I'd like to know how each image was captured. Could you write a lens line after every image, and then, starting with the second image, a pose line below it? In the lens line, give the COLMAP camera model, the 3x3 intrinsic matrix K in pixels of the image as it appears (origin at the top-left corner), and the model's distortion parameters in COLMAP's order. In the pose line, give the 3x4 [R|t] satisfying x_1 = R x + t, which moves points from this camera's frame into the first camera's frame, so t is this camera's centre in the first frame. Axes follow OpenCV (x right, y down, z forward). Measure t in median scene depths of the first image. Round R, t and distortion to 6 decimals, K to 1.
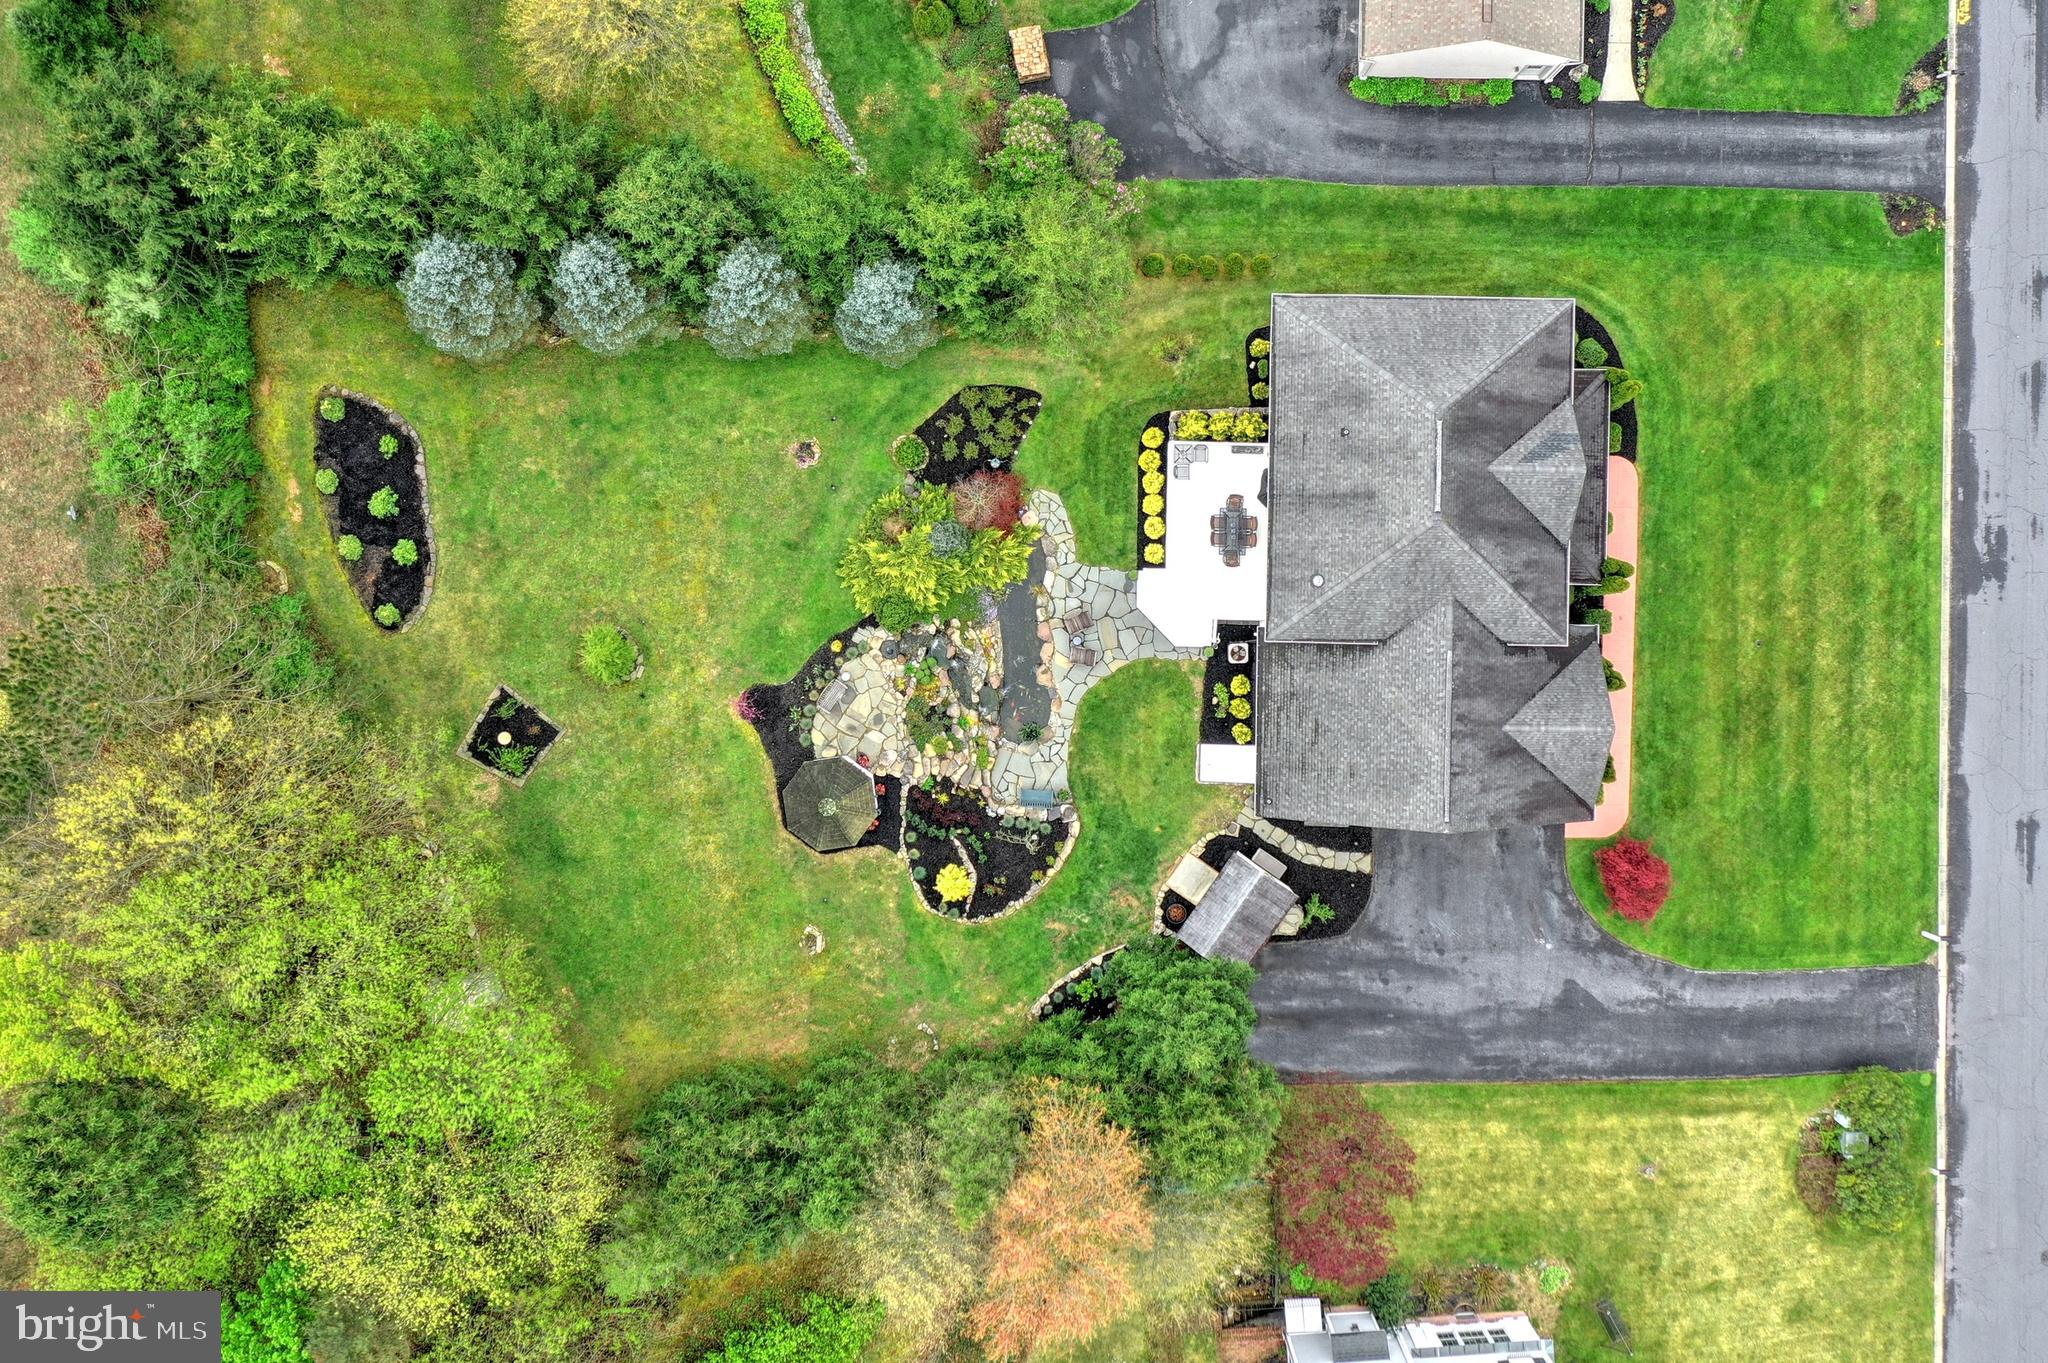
lens RADIAL K [[1894.7, 0, 1028.5], [0, 1894.7, 629.9], [0, 0, 1]] dist [-0.006569, 0.009270]
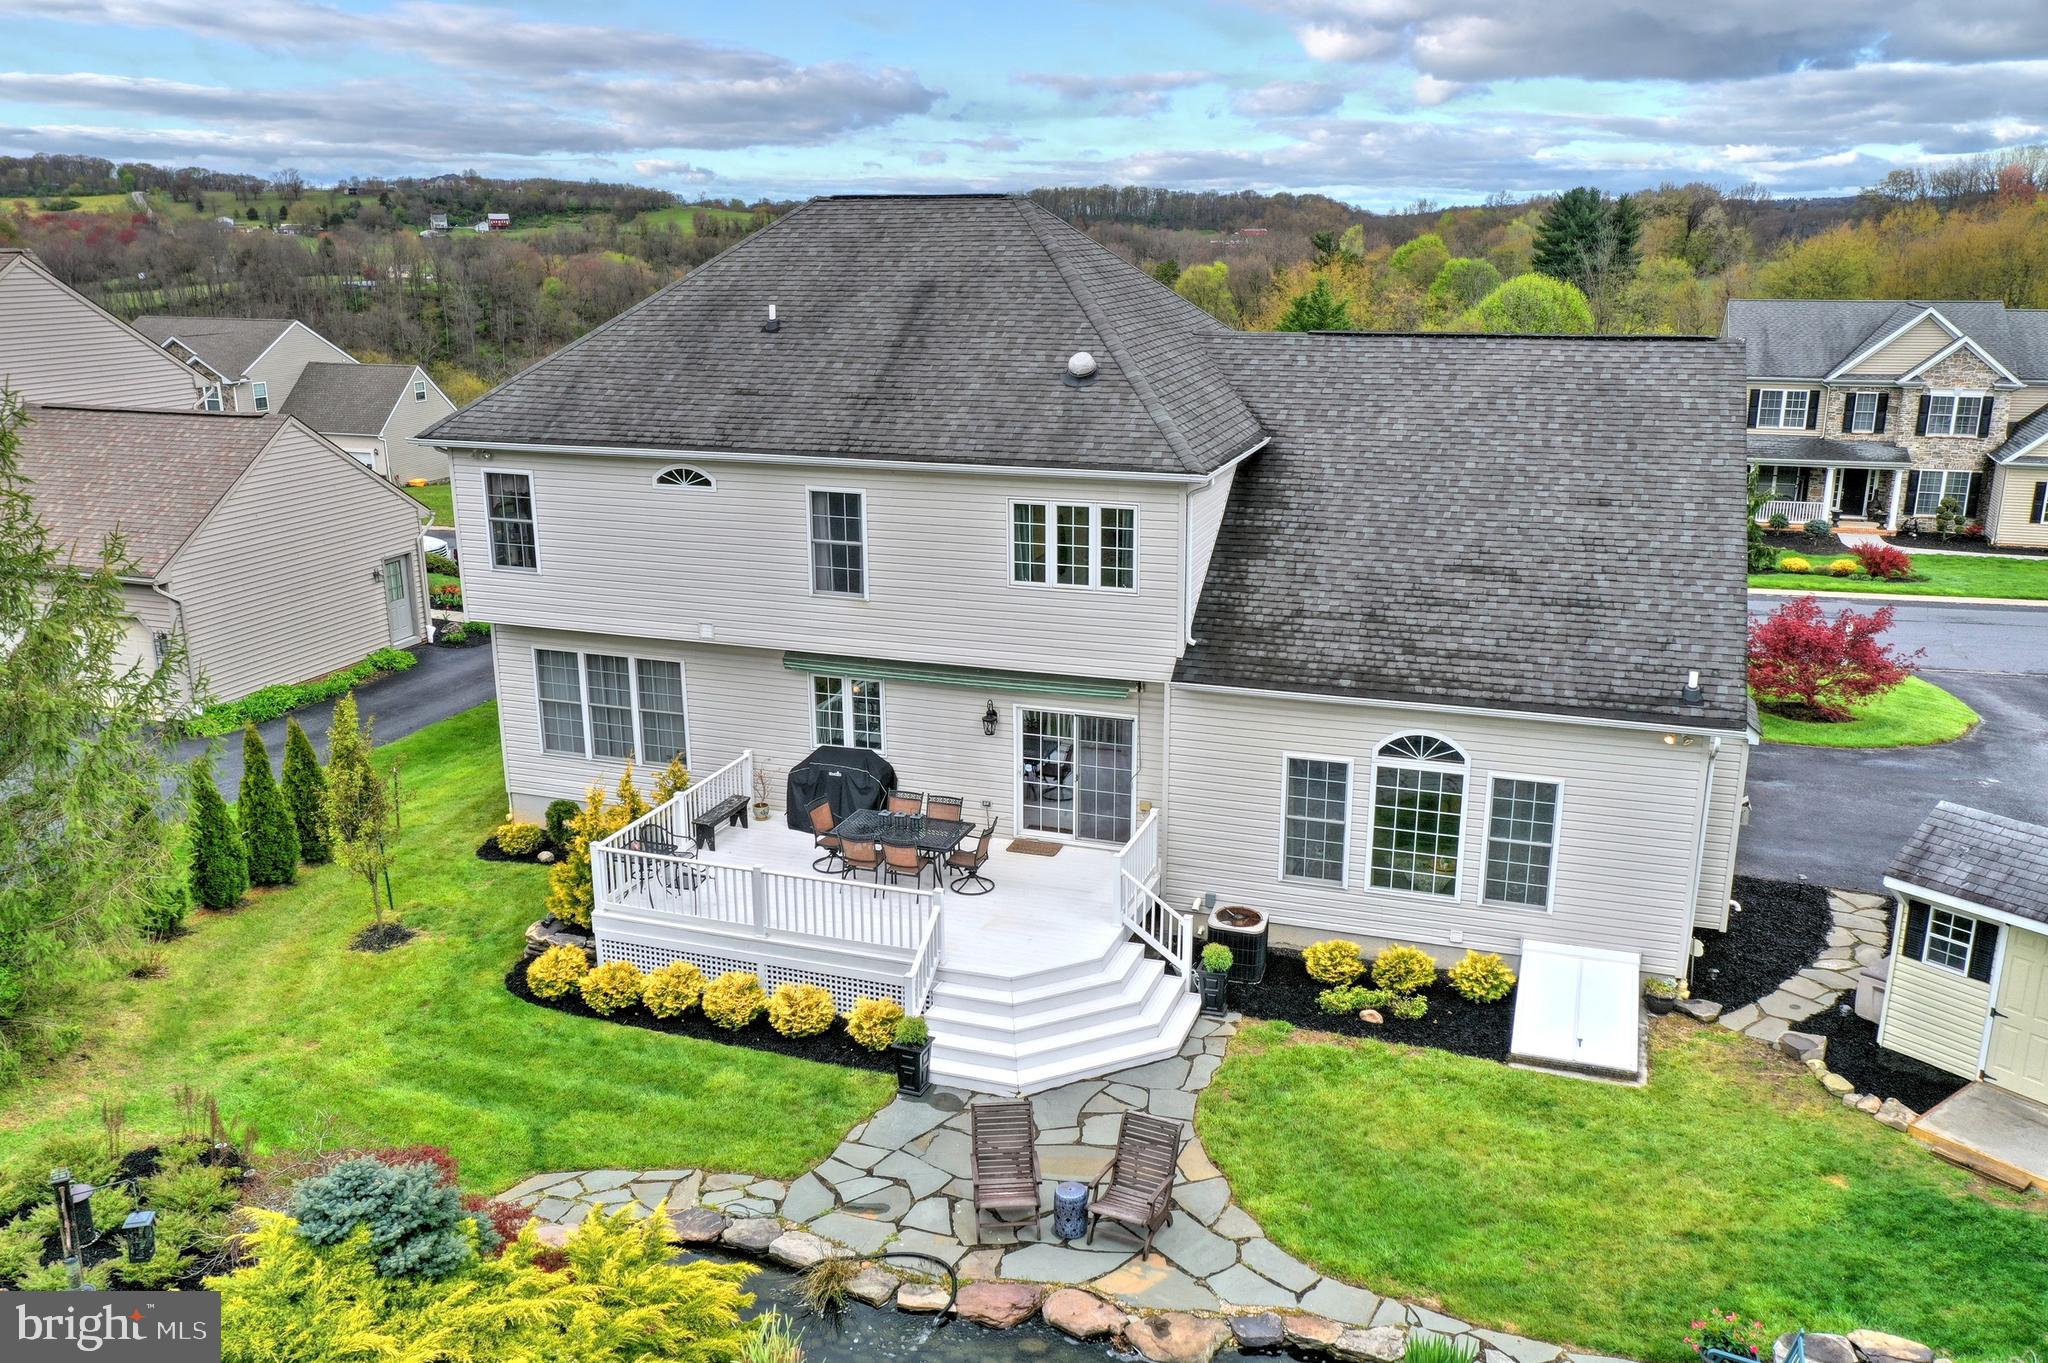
lens RADIAL K [[1621.6, 0, 1024.0], [0, 1621.6, 681.5], [0, 0, 1]] dist [-0.002321, 0.001609]
pose [[0.312452, -0.262761, 0.912869, -0.158489], [0.949319, 0.051798, -0.310018, 0.064259], [0.034176, 0.963469, 0.265629, 0.874379]]
